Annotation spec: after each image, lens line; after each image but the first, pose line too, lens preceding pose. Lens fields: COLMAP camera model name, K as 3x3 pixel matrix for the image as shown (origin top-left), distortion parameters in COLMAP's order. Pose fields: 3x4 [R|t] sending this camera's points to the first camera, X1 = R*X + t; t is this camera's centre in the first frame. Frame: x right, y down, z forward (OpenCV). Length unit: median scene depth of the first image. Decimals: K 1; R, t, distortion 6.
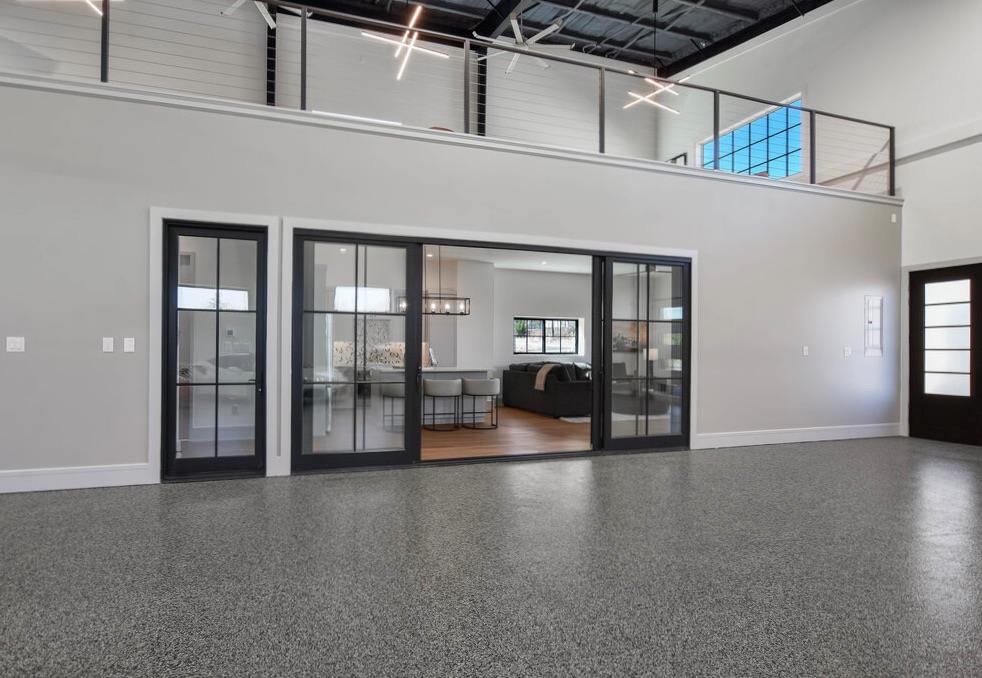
lens RADIAL K [[590.0, 0, 493.1], [0, 590.0, 338.2], [0, 0, 1]] dist [-0.004255, -0.000314]
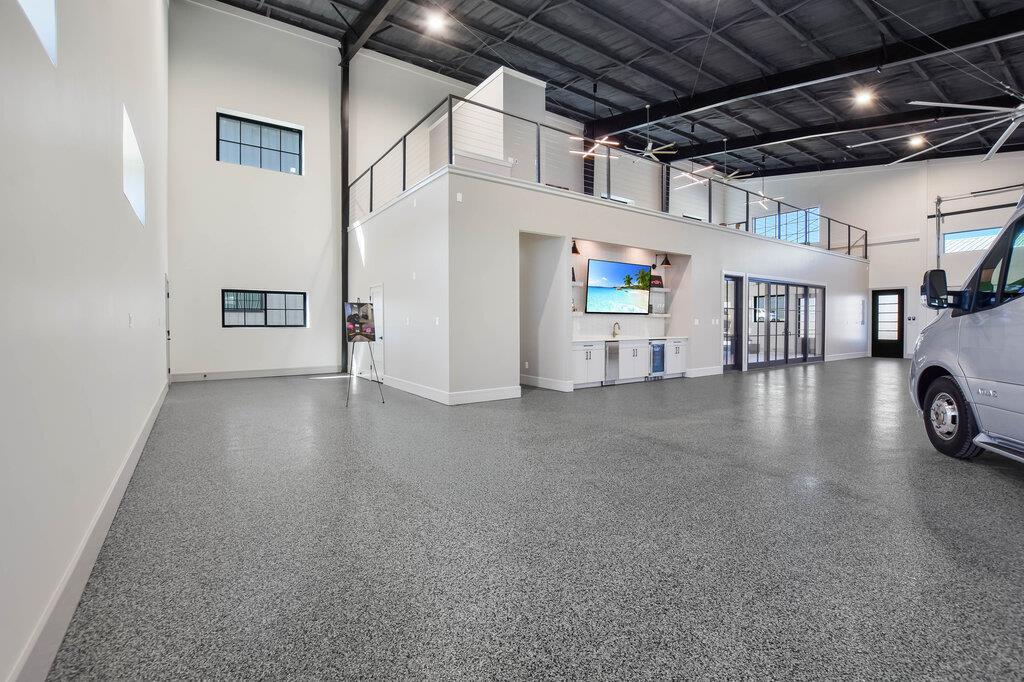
lens RADIAL K [[451.4, 0, 519.3], [0, 451.4, 335.8], [0, 0, 1]] dist [-0.025812, 0.003619]
pose [[0.968309, -0.014256, 0.249349, -1.202378], [0.002619, 0.998894, 0.046938, -0.014176], [-0.249743, -0.044797, 0.967275, -0.445046]]
